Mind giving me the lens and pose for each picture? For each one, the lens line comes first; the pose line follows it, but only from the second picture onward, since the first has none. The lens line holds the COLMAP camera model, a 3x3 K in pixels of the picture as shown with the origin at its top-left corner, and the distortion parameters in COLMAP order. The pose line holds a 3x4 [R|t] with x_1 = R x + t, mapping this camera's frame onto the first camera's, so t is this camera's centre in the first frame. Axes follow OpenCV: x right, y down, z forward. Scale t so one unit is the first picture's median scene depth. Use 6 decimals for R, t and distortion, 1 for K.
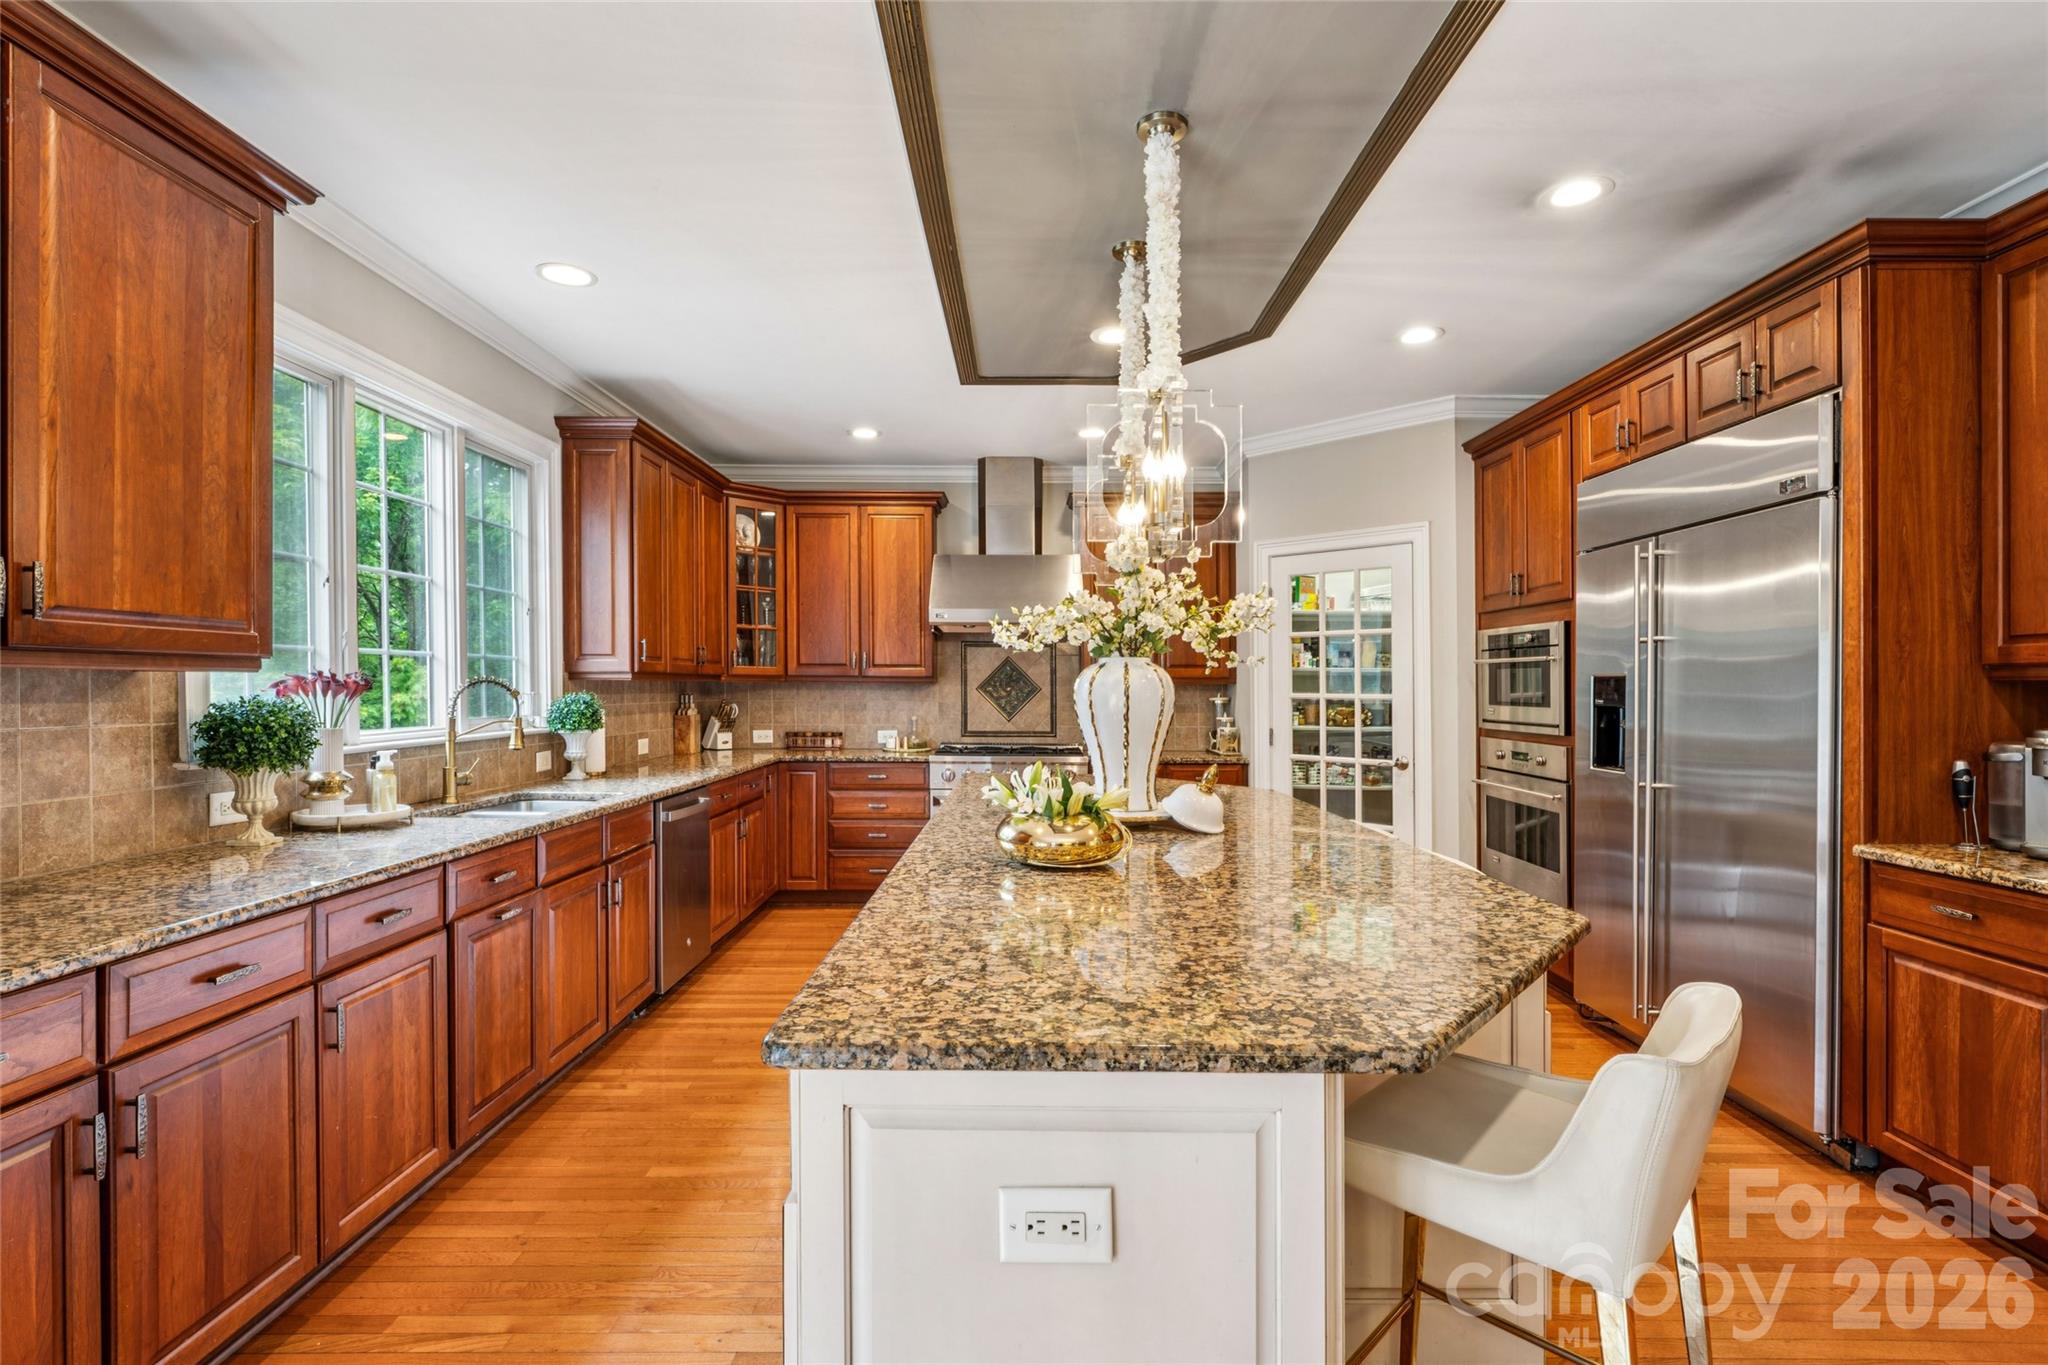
lens RADIAL K [[969.5, 0, 1019.5], [0, 969.5, 684.6], [0, 0, 1]] dist [-0.004452, -0.000484]
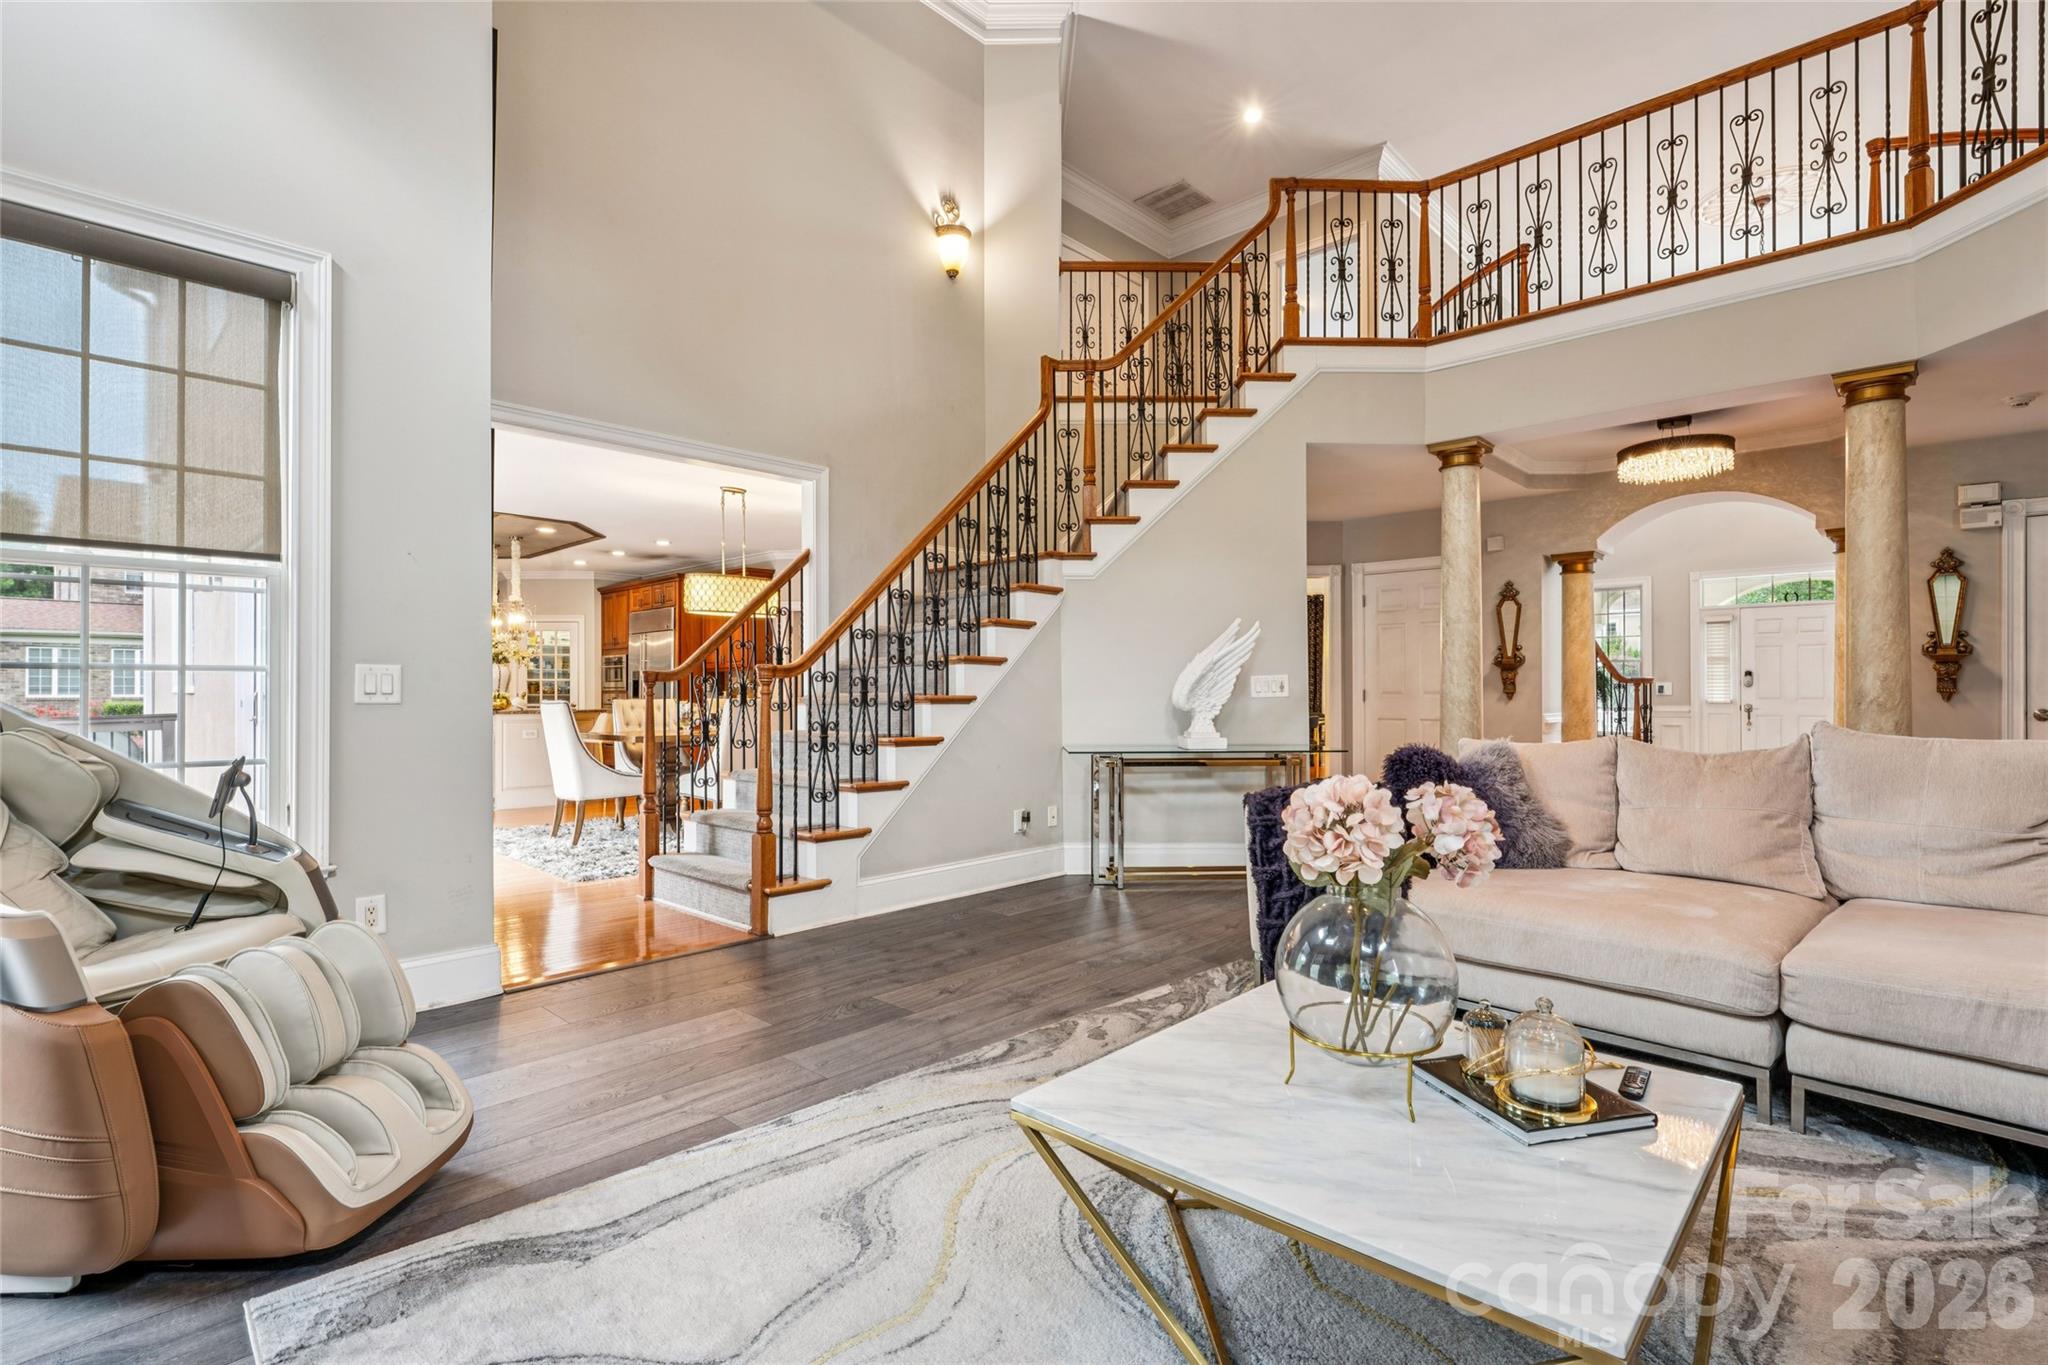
lens RADIAL K [[969.5, 0, 1039.5], [0, 969.5, 674.3], [0, 0, 1]] dist [-0.004452, -0.000484]
pose [[0.679128, 0.009774, 0.733955, -0.931612], [0.003753, 0.999852, -0.016788, 0.063420], [-0.734010, 0.014156, 0.678991, -2.358417]]
